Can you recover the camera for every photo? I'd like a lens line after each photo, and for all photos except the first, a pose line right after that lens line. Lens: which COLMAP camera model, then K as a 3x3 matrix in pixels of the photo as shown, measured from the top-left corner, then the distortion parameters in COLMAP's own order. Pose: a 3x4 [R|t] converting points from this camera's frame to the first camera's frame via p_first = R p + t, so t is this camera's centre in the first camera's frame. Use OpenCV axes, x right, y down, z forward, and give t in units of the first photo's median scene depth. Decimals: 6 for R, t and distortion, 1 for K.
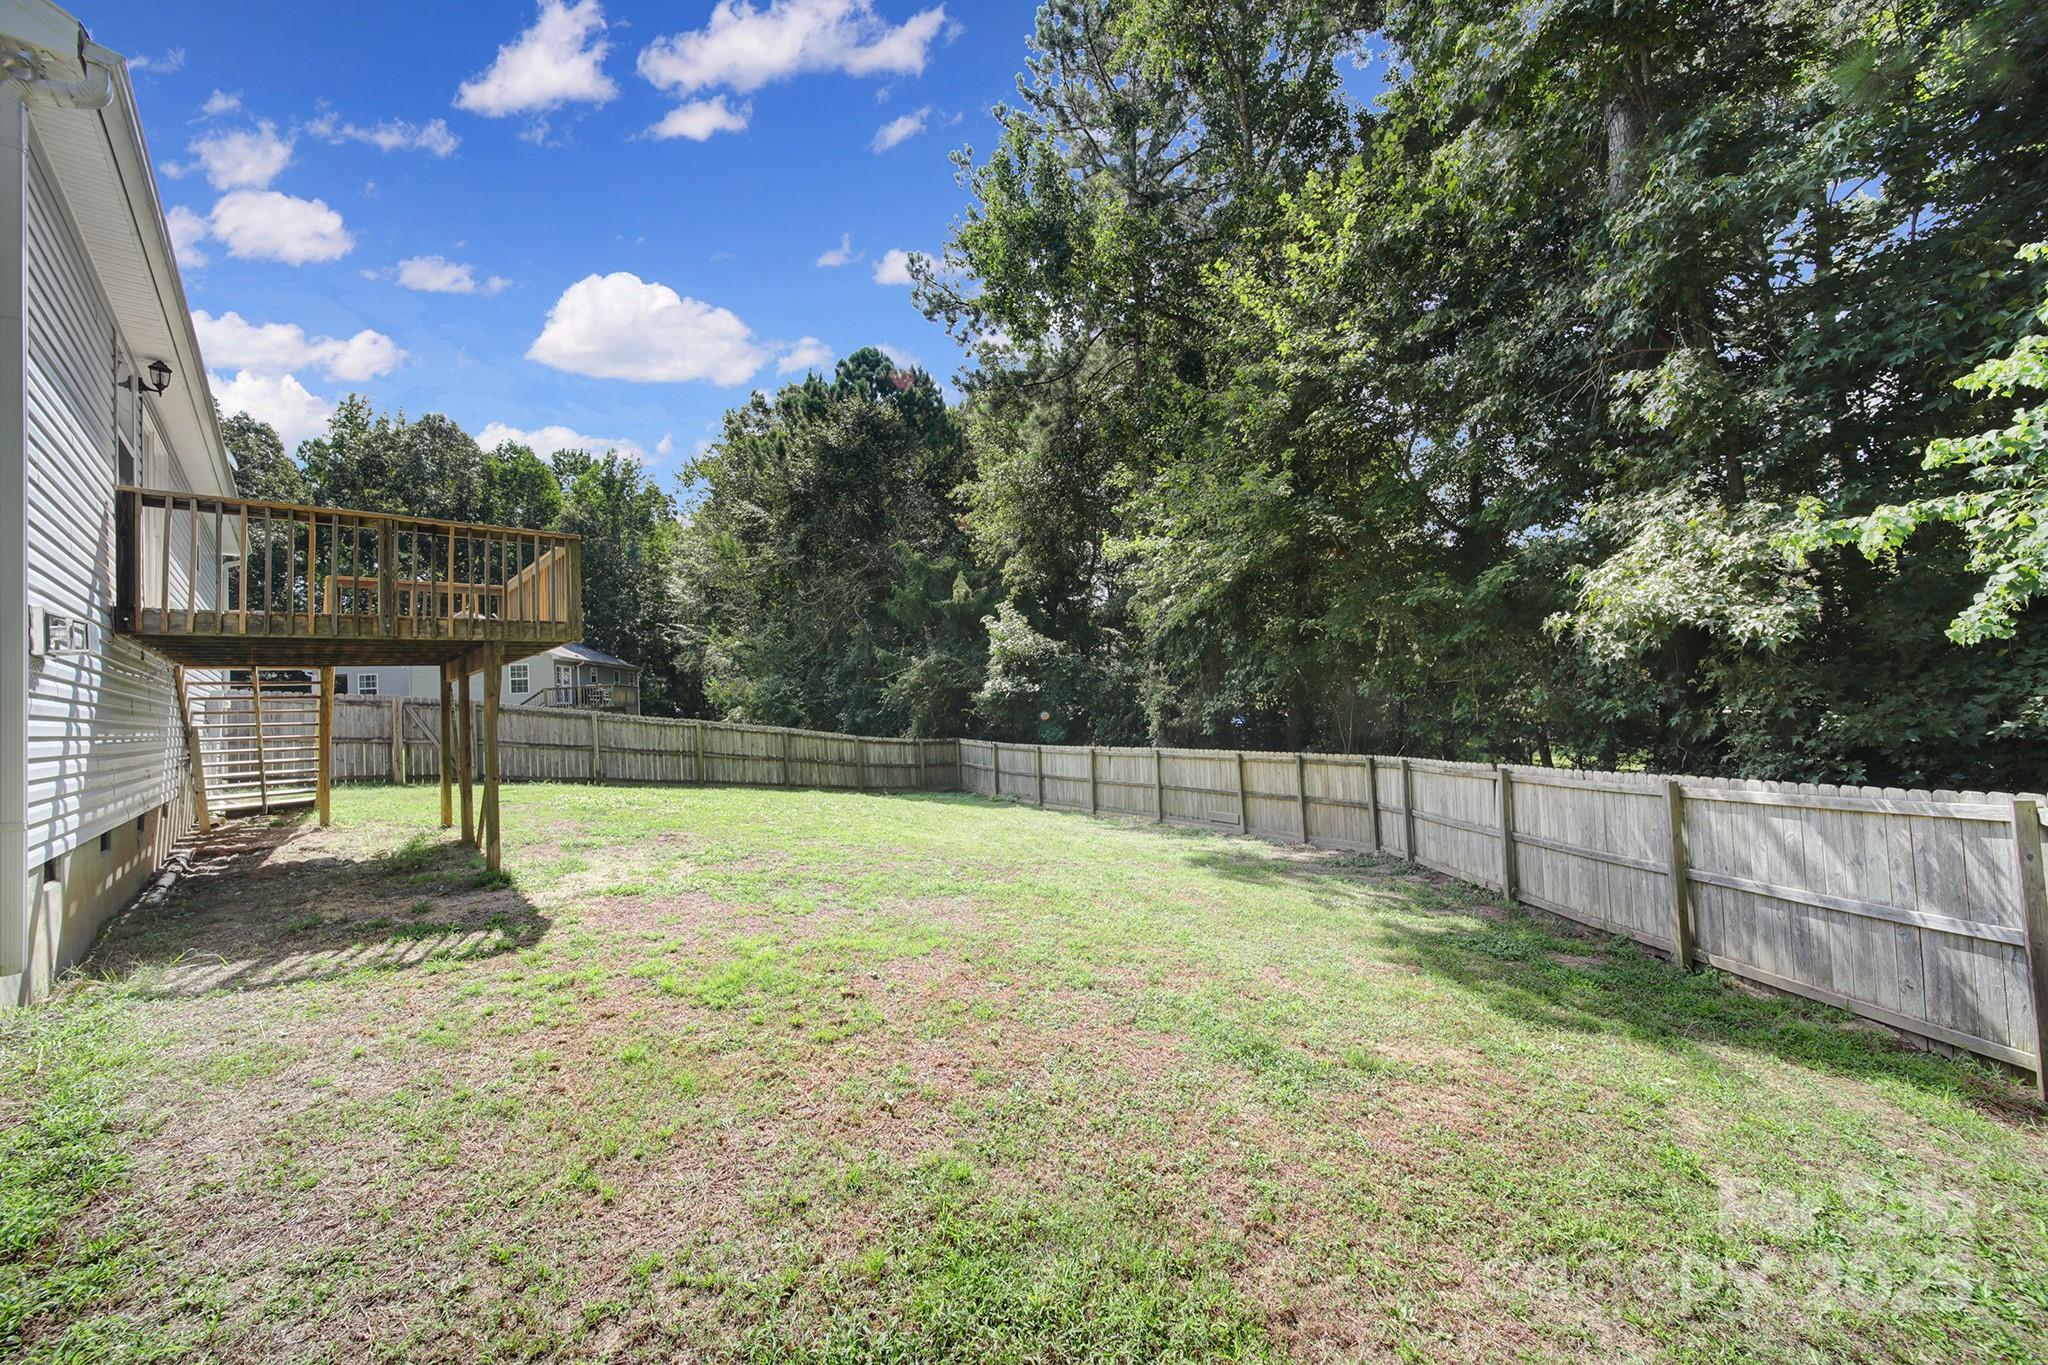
lens RADIAL K [[717.6, 0, 1024.4], [0, 717.6, 681.0], [0, 0, 1]] dist [-0.002237, -0.000126]
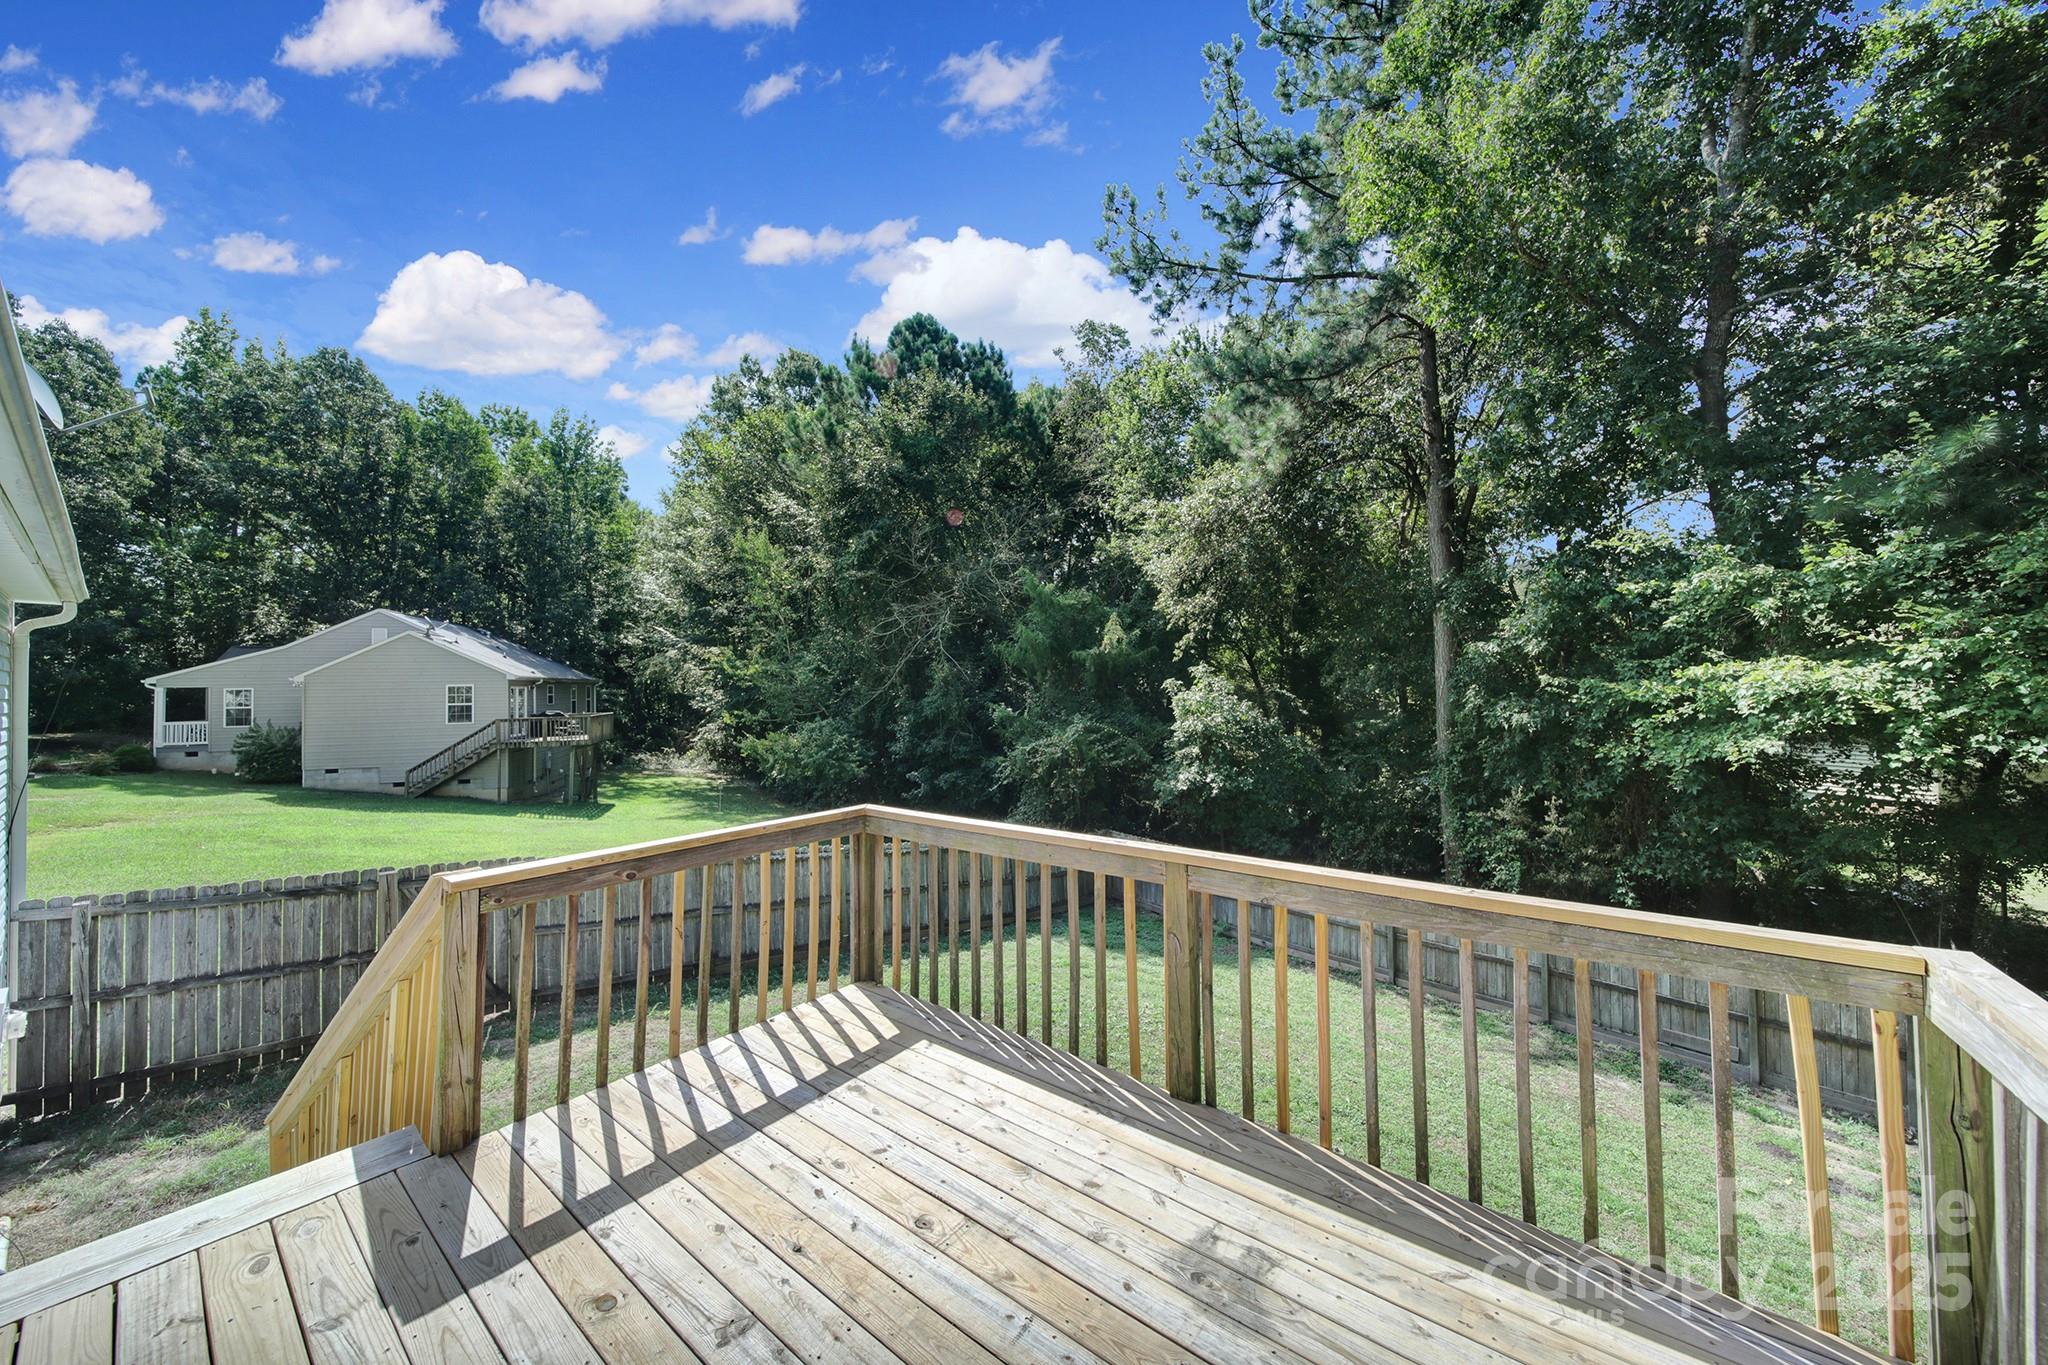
lens RADIAL K [[717.6, 0, 1023.5], [0, 717.6, 681.6], [0, 0, 1]] dist [-0.002237, -0.000126]
pose [[0.993007, 0.039573, 0.111223, -0.152814], [-0.040760, 0.999134, 0.008416, -0.046234], [-0.110793, -0.012890, 0.993760, 0.136776]]
